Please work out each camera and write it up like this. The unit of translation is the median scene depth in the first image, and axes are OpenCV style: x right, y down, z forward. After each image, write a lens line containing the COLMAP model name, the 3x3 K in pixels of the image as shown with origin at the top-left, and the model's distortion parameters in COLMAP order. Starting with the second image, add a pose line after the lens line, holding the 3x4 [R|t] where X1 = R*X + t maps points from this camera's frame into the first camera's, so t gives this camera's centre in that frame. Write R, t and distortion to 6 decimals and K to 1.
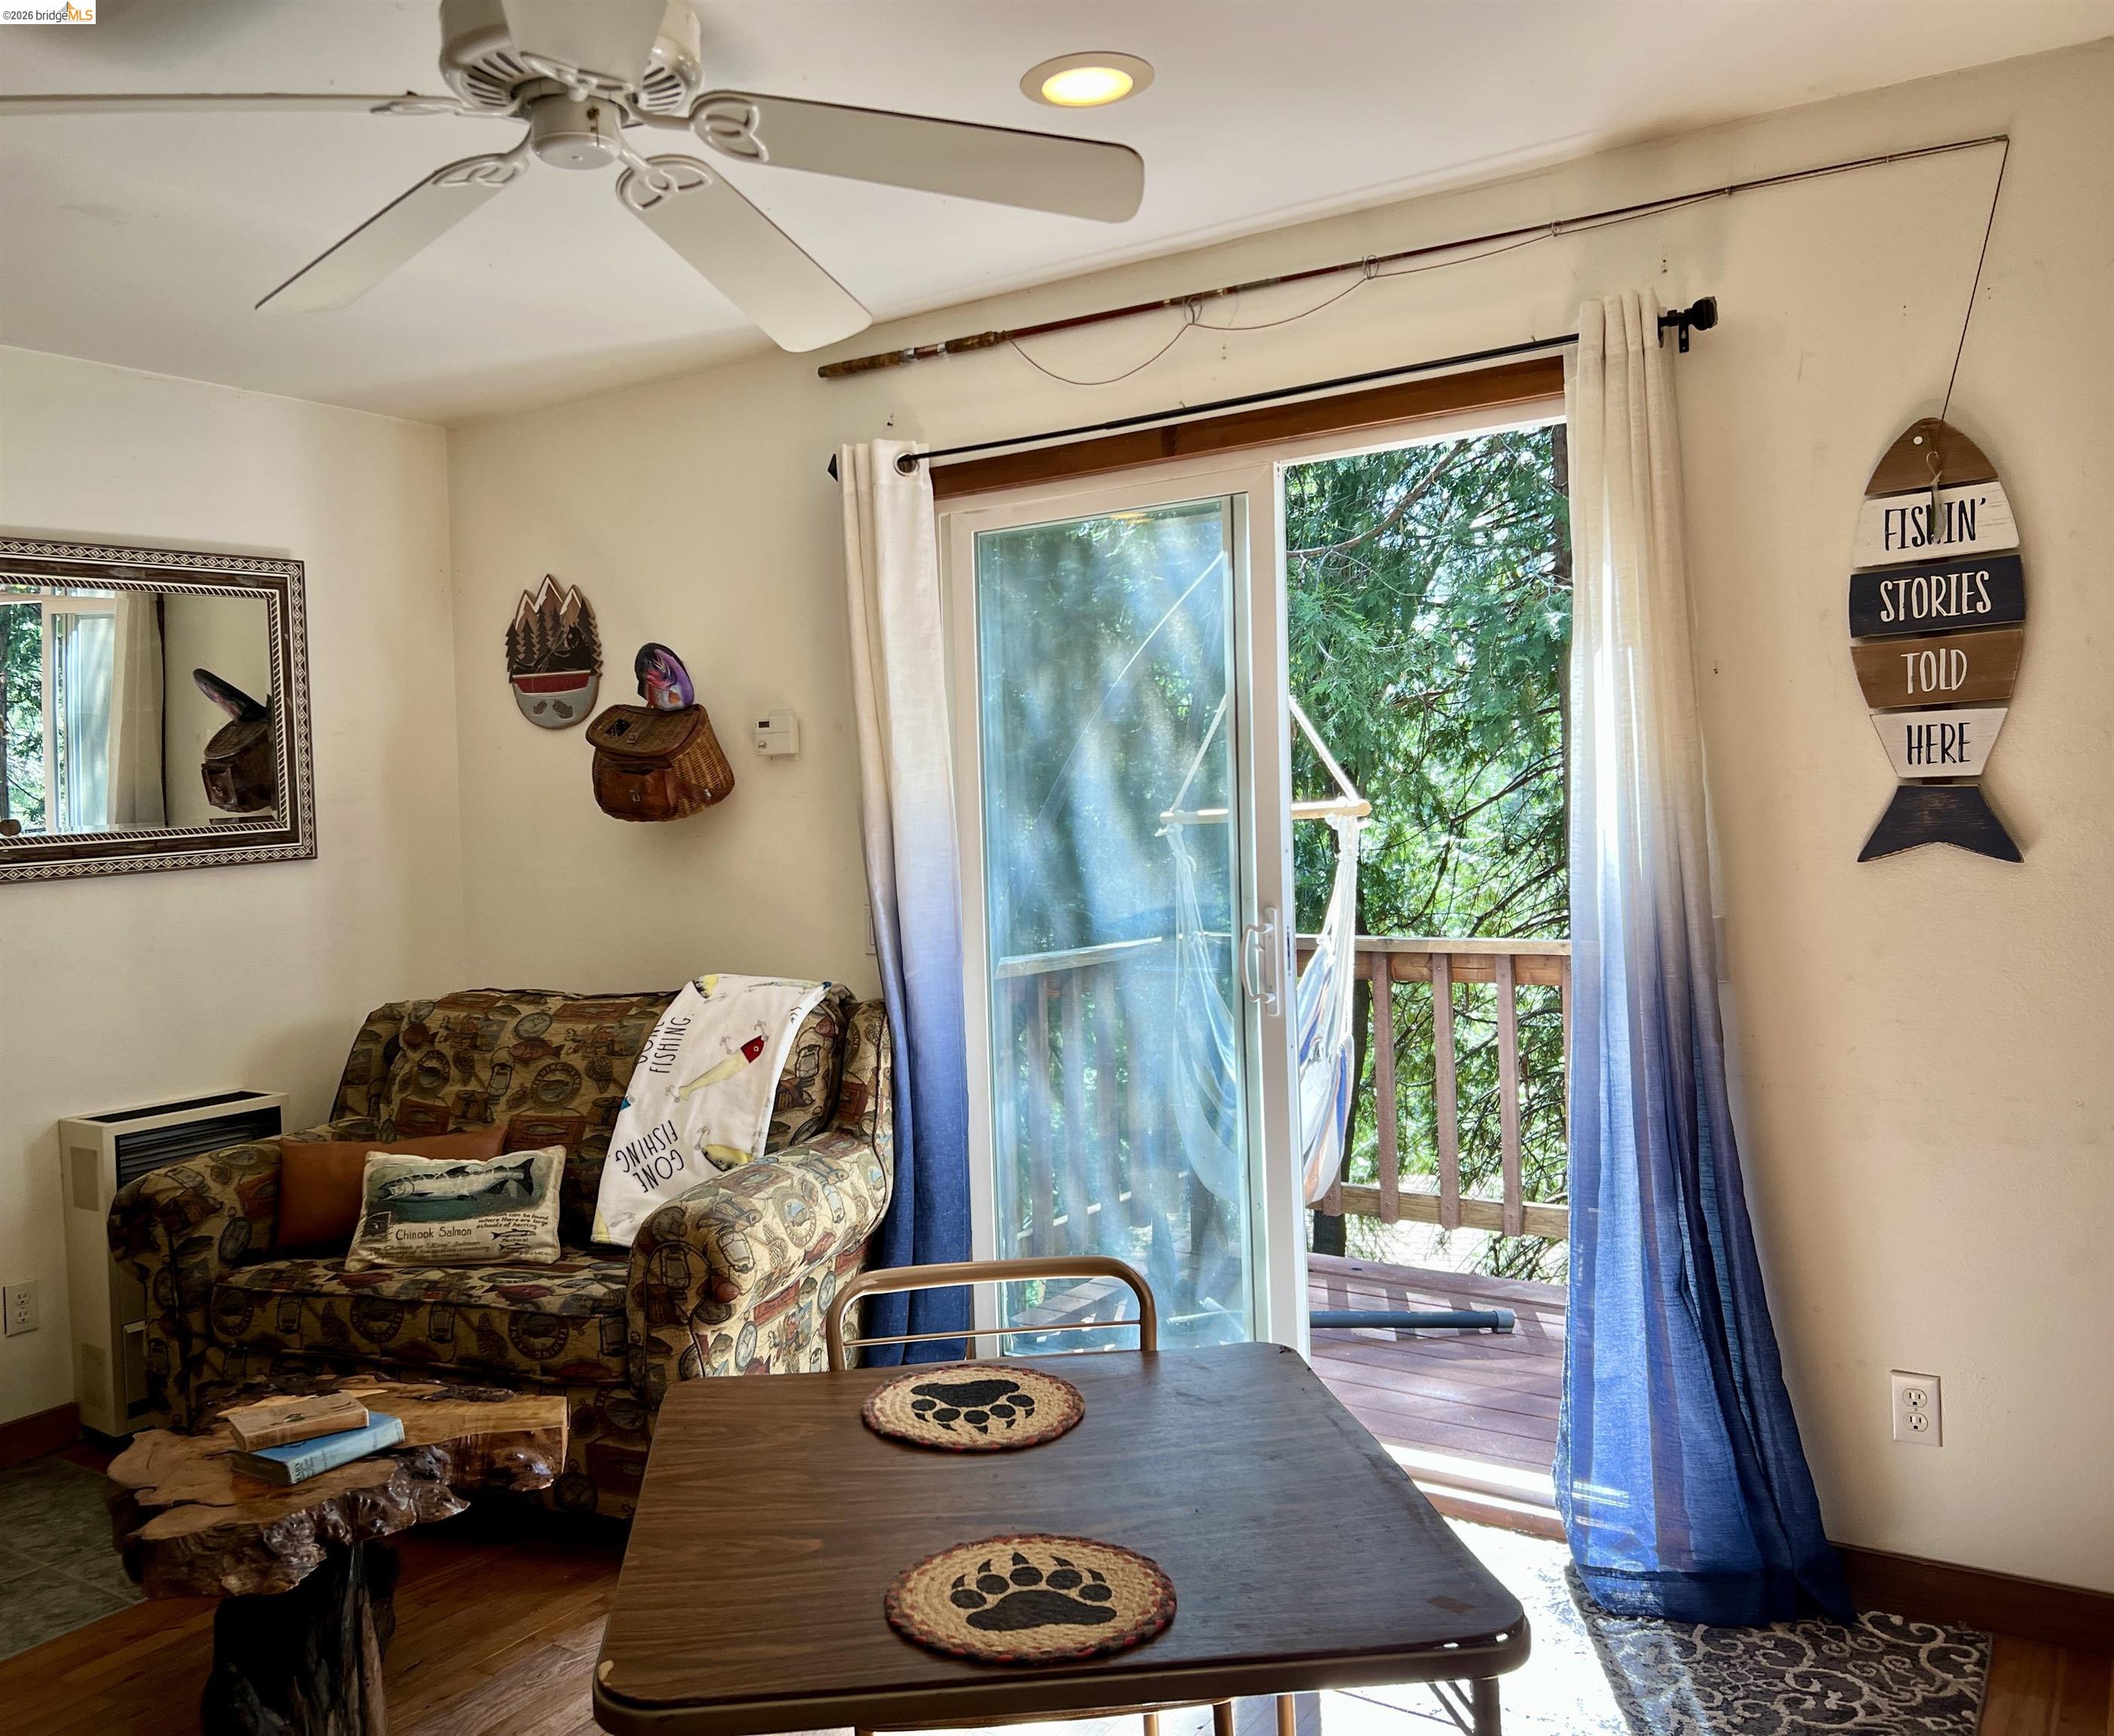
lens RADIAL K [[1753.0, 0, 942.6], [0, 1753.0, 841.3], [0, 0, 1]] dist [0.106164, -0.166720]
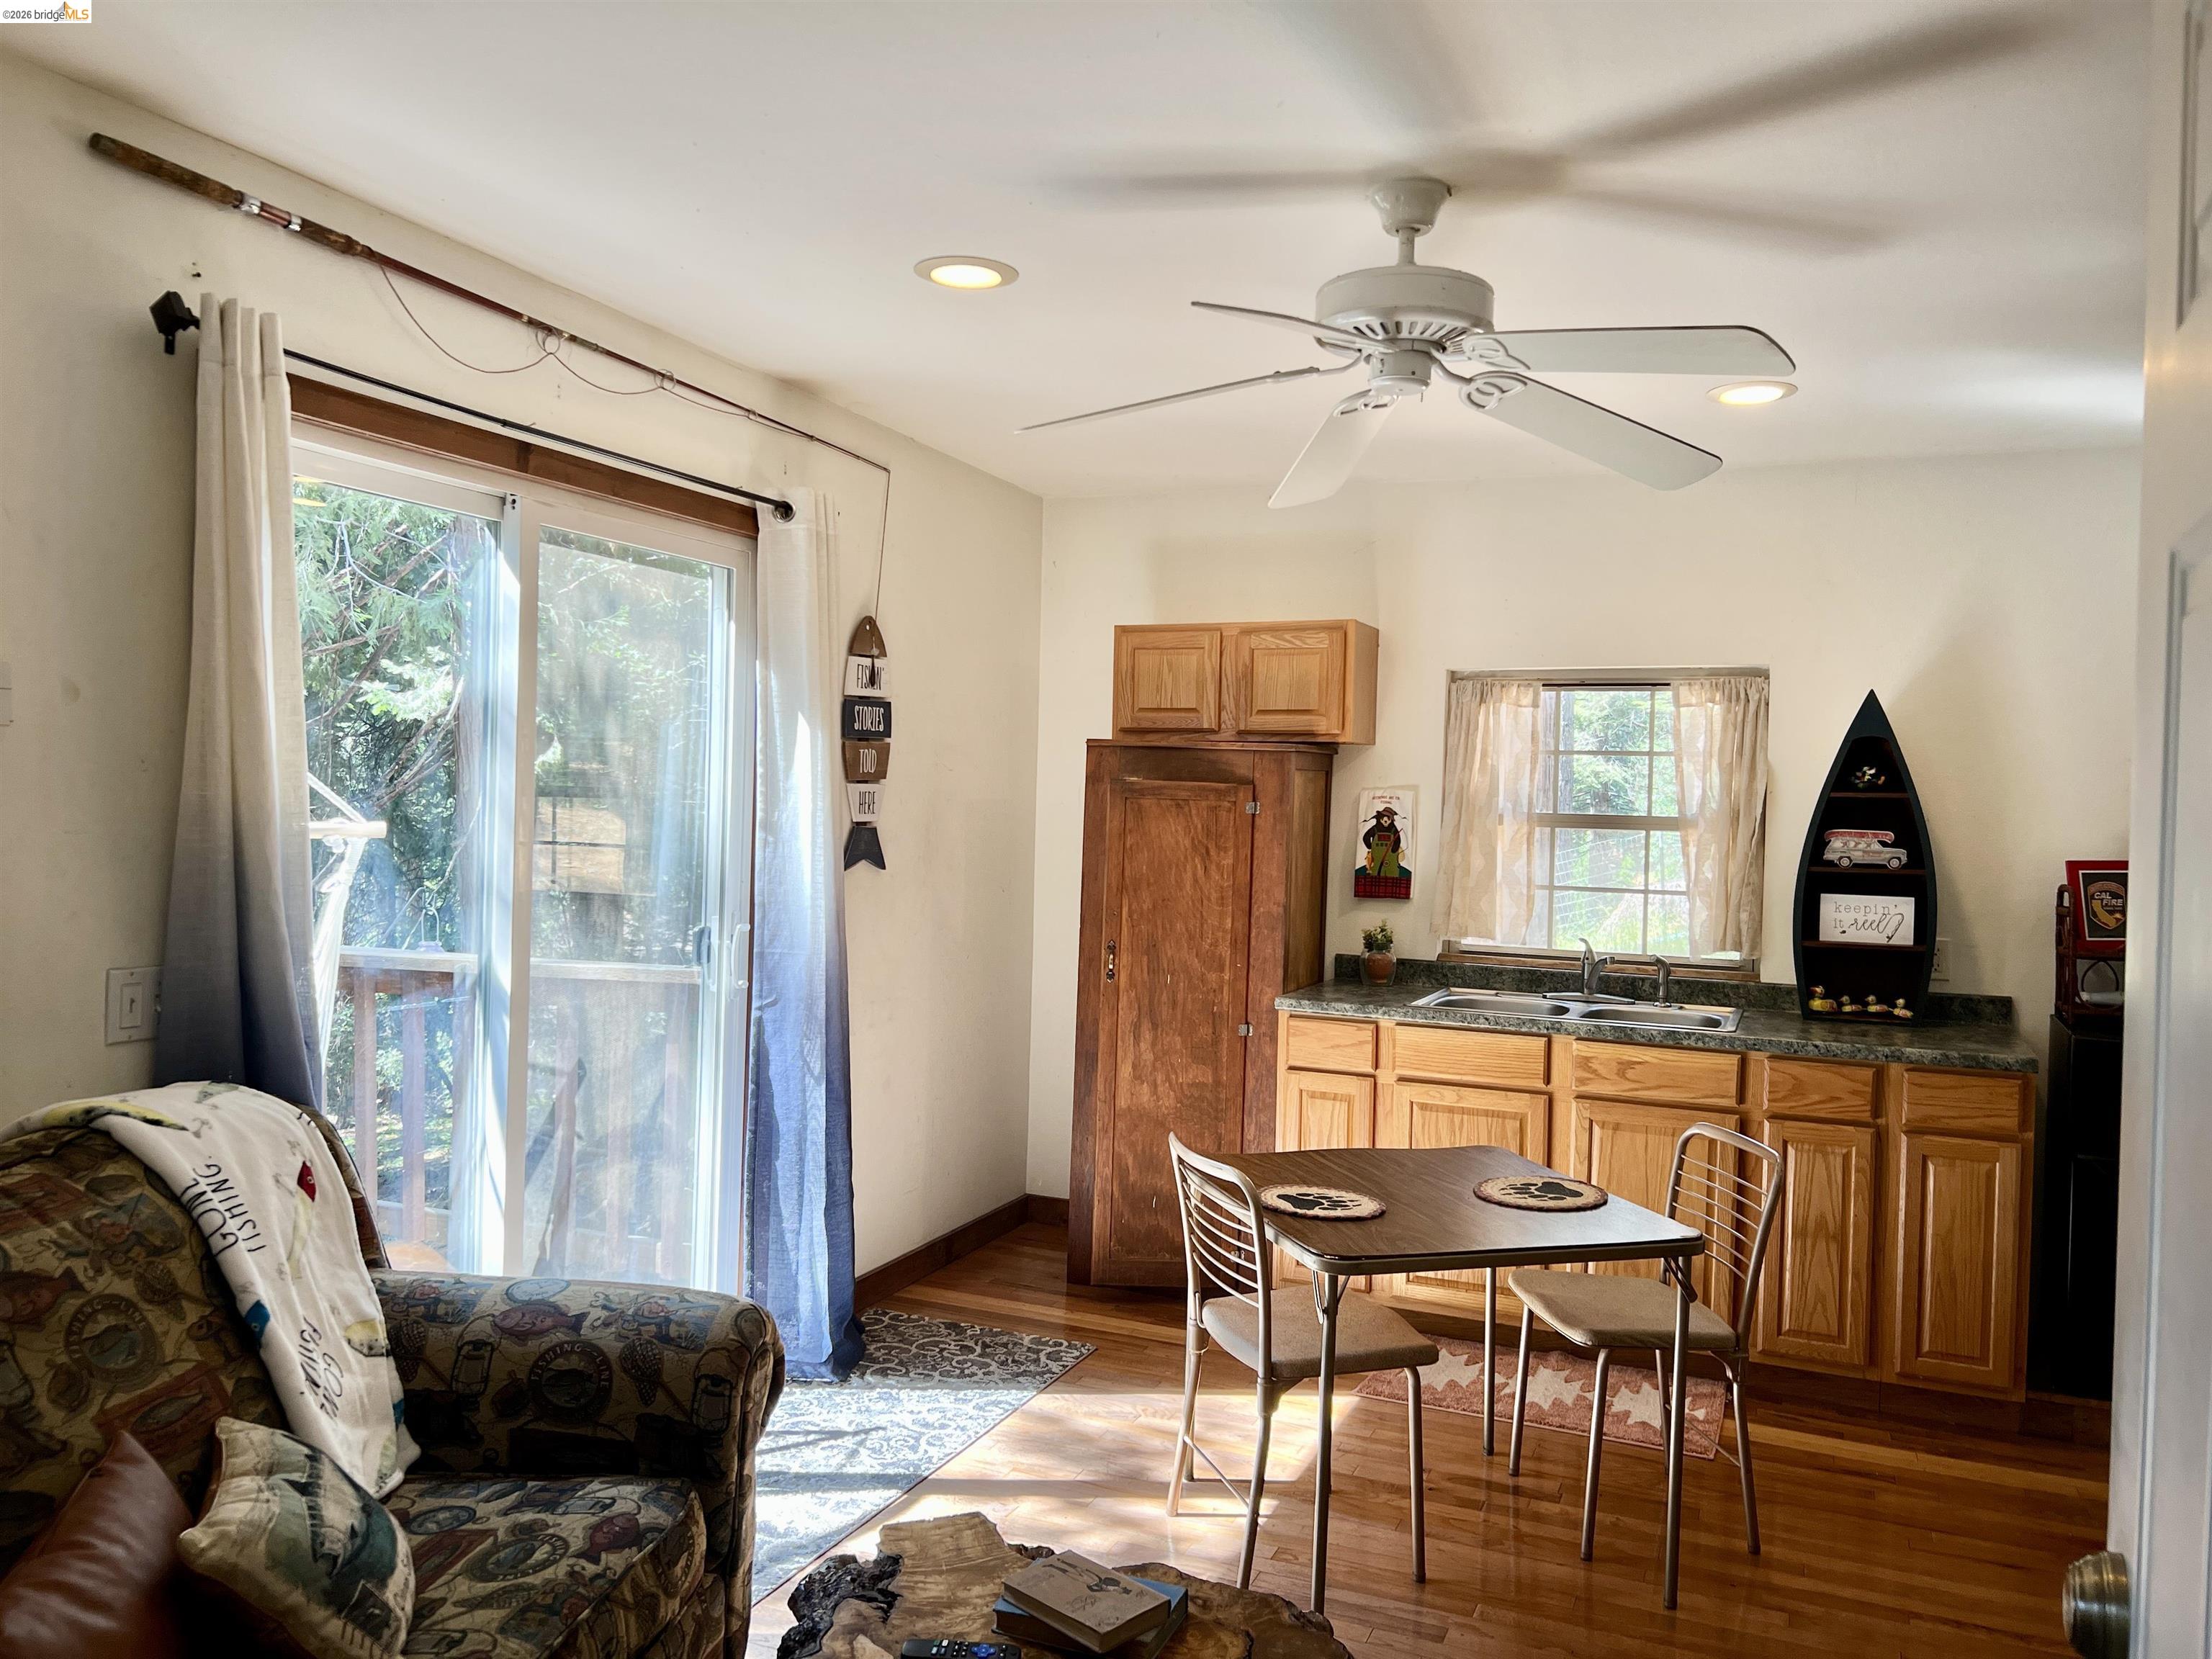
lens RADIAL K [[1660.3, 0, 1107.6], [0, 1660.3, 829.0], [0, 0, 1]] dist [0.093828, -0.111273]
pose [[-0.219476, 0.010071, 0.975566, -0.846229], [0.005311, 0.999944, -0.009128, -0.010209], [-0.975603, 0.003178, -0.219517, 0.882713]]
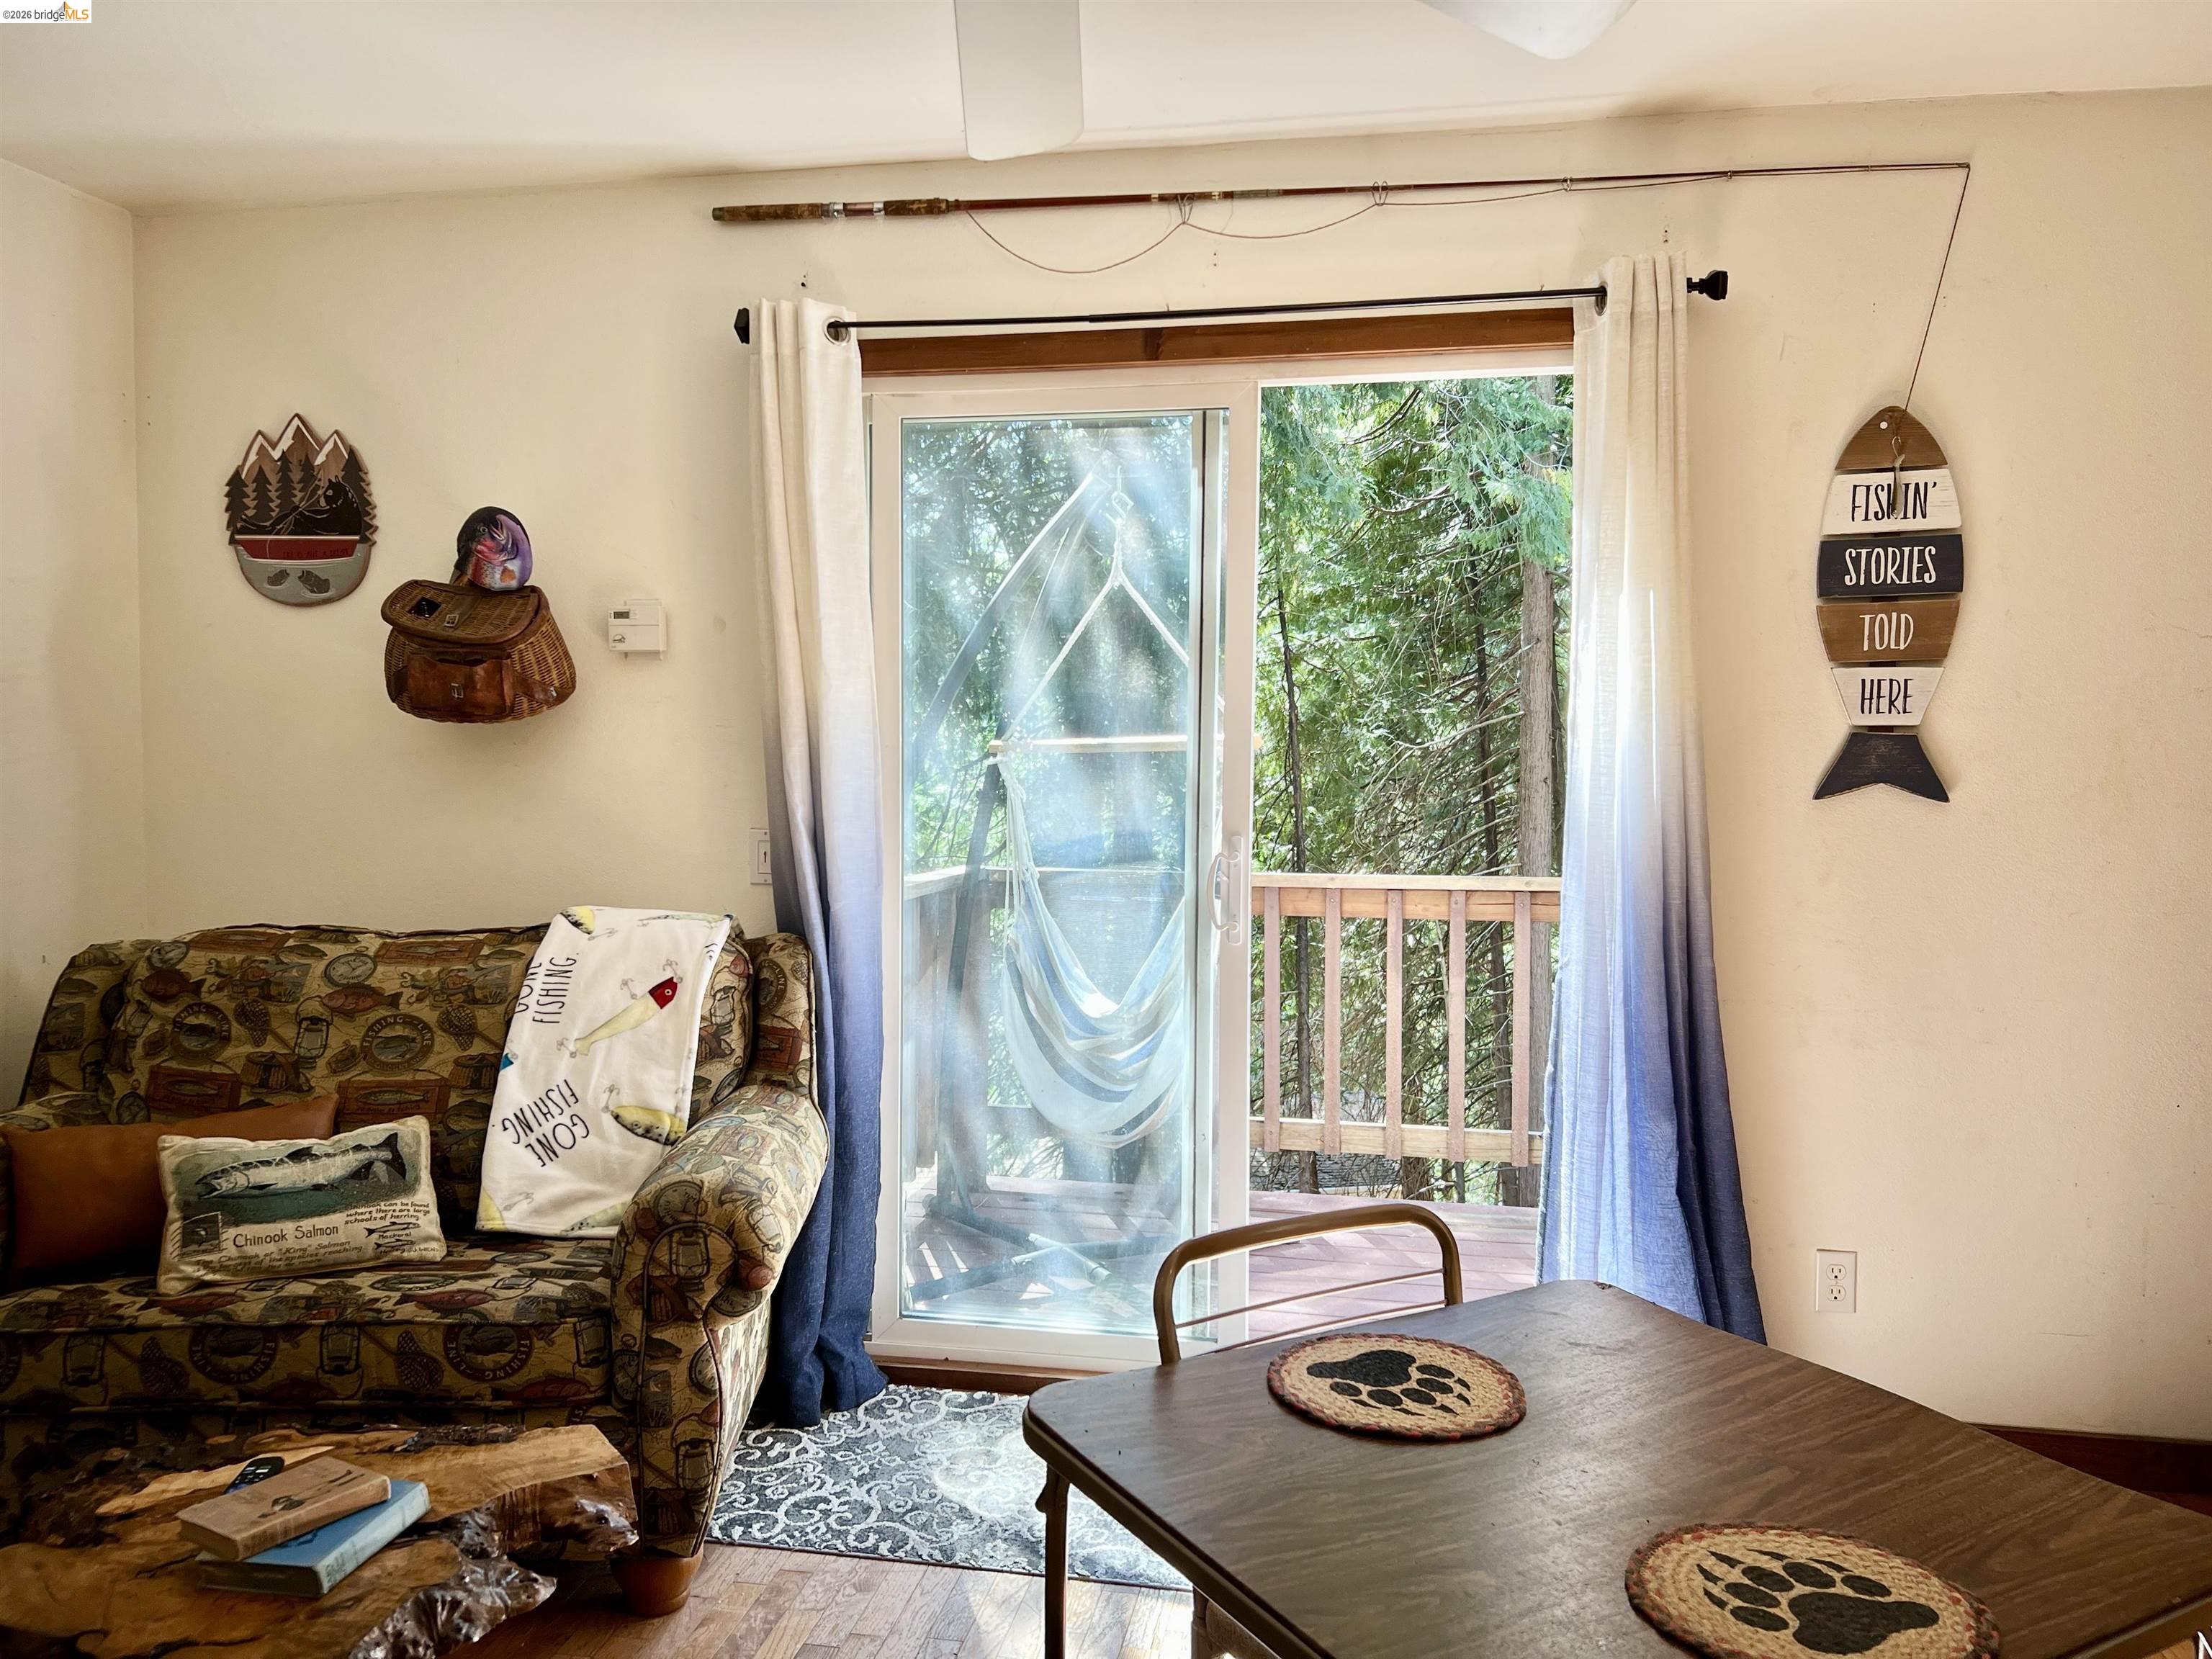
lens RADIAL K [[1675.6, 0, 1100.2], [0, 1675.6, 833.4], [0, 0, 1]] dist [0.021388, 0.006232]
pose [[0.908921, 0.018091, 0.416576, -0.267134], [-0.028063, 0.999447, 0.017827, 0.021509], [-0.416024, -0.027894, 0.908926, 0.180718]]
